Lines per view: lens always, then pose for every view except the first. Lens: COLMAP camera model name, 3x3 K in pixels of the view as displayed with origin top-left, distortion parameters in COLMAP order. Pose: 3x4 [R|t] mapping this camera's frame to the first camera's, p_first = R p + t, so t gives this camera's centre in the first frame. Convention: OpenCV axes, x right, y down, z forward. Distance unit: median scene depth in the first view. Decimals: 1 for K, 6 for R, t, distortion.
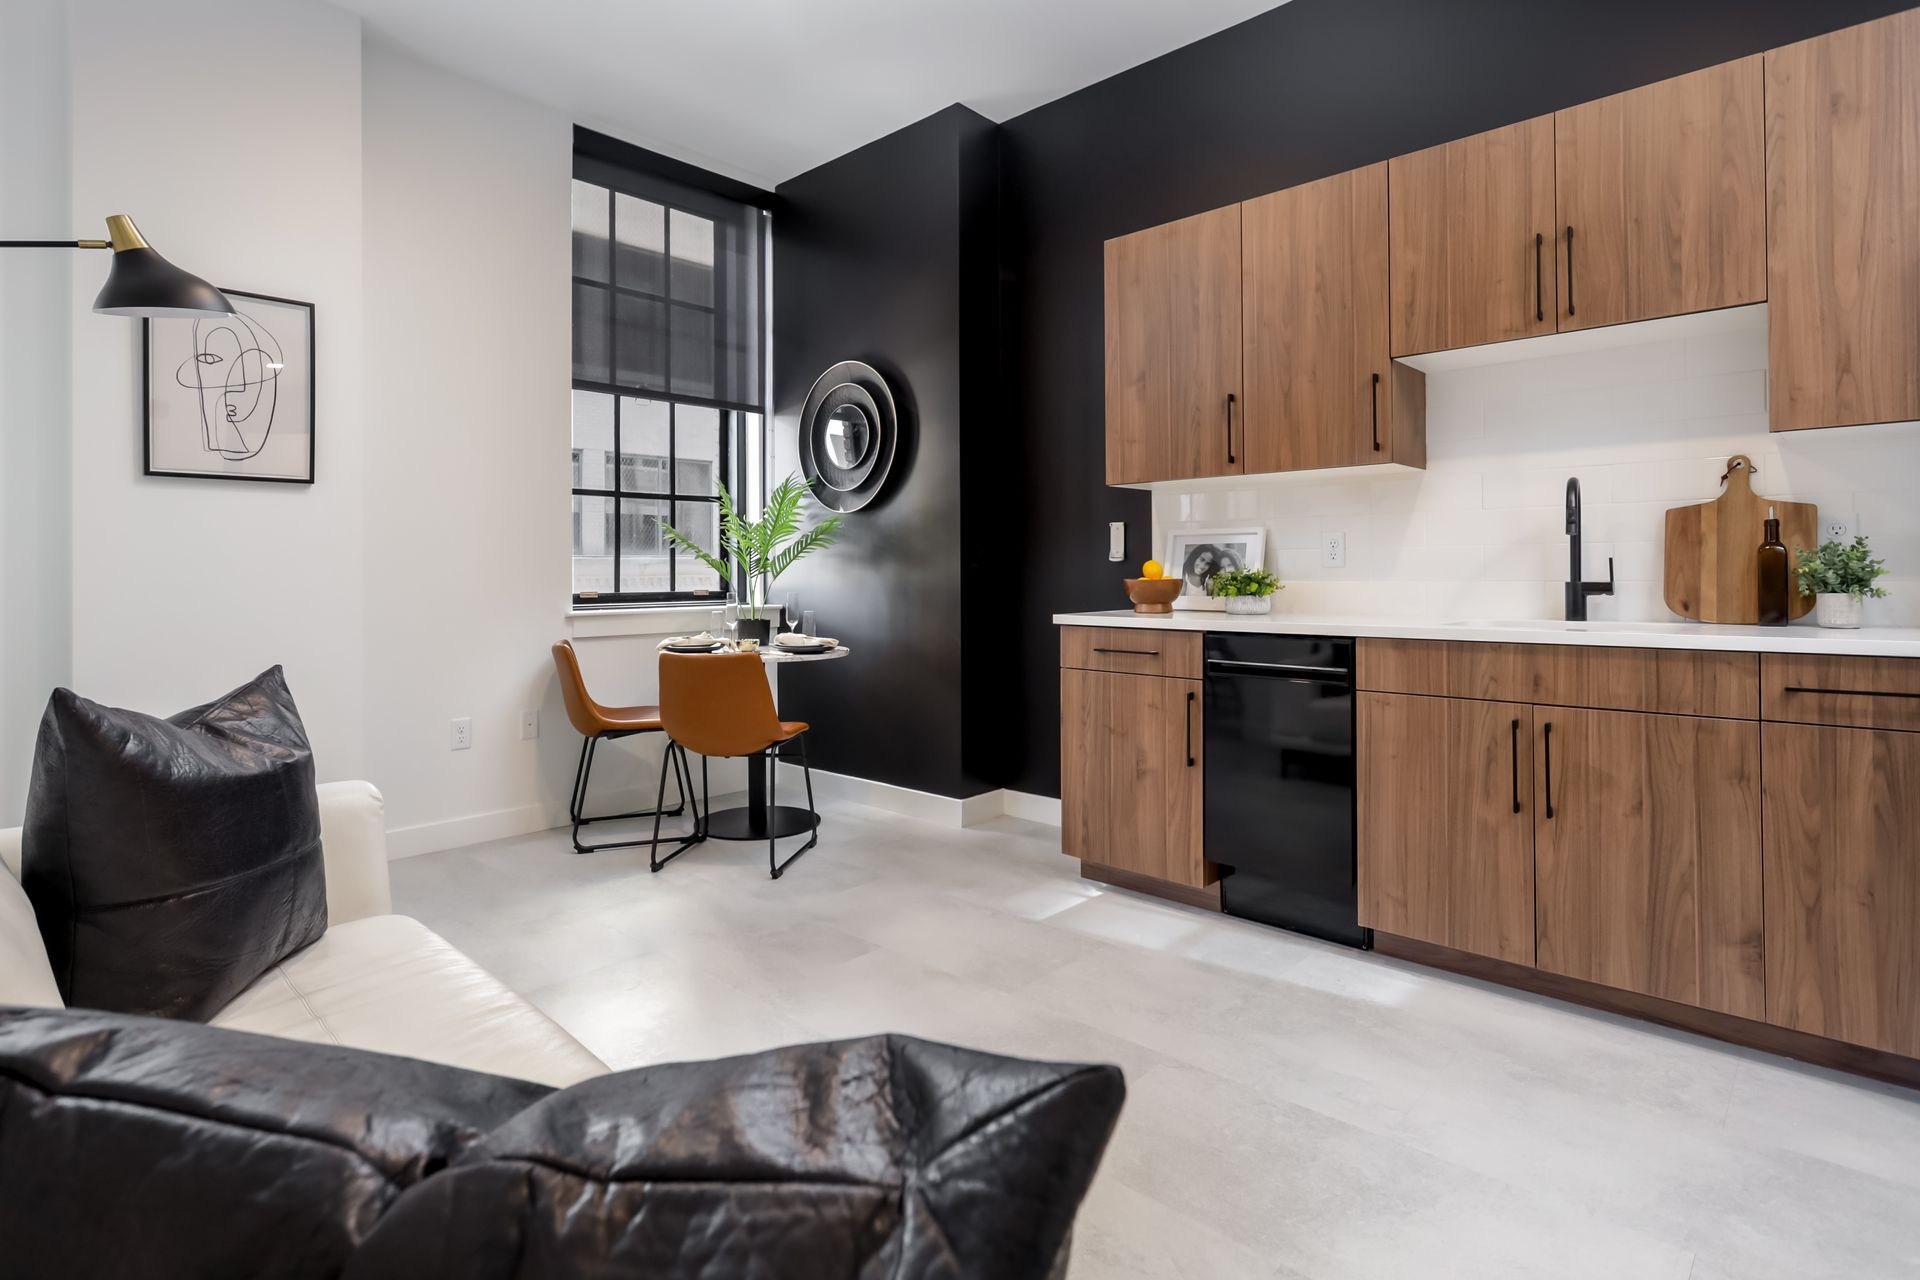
lens RADIAL K [[1001.9, 0, 958.9], [0, 1001.9, 569.4], [0, 0, 1]] dist [0.001994, 0.000039]
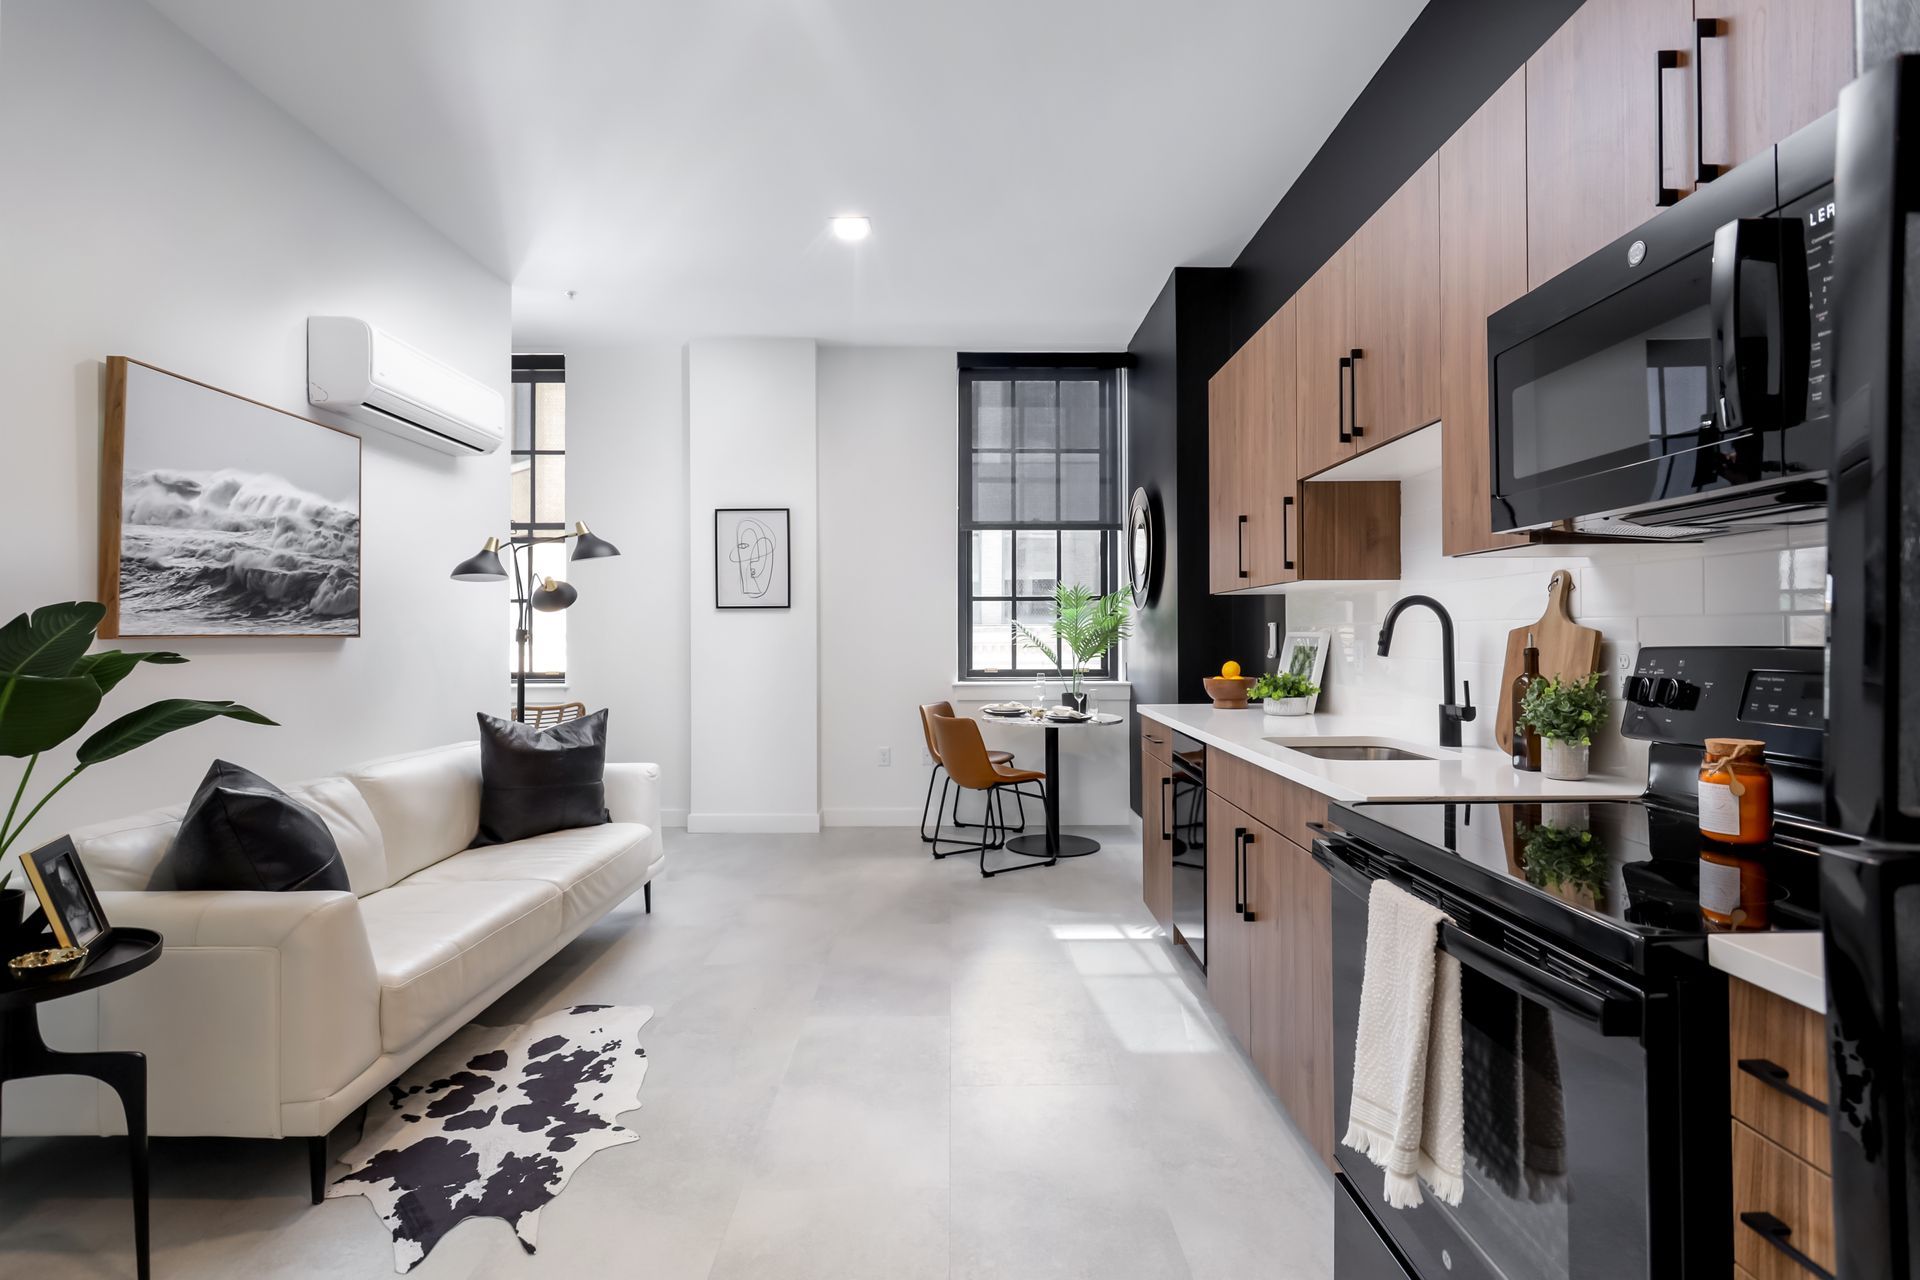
lens RADIAL K [[978.7, 0, 963.4], [0, 978.7, 633.1], [0, 0, 1]] dist [0.000594, 0.000002]
pose [[0.676596, 0.005012, -0.736337, 0.657020], [0.002894, 0.999951, 0.009466, -0.043405], [0.736349, -0.008536, 0.676548, 0.031820]]
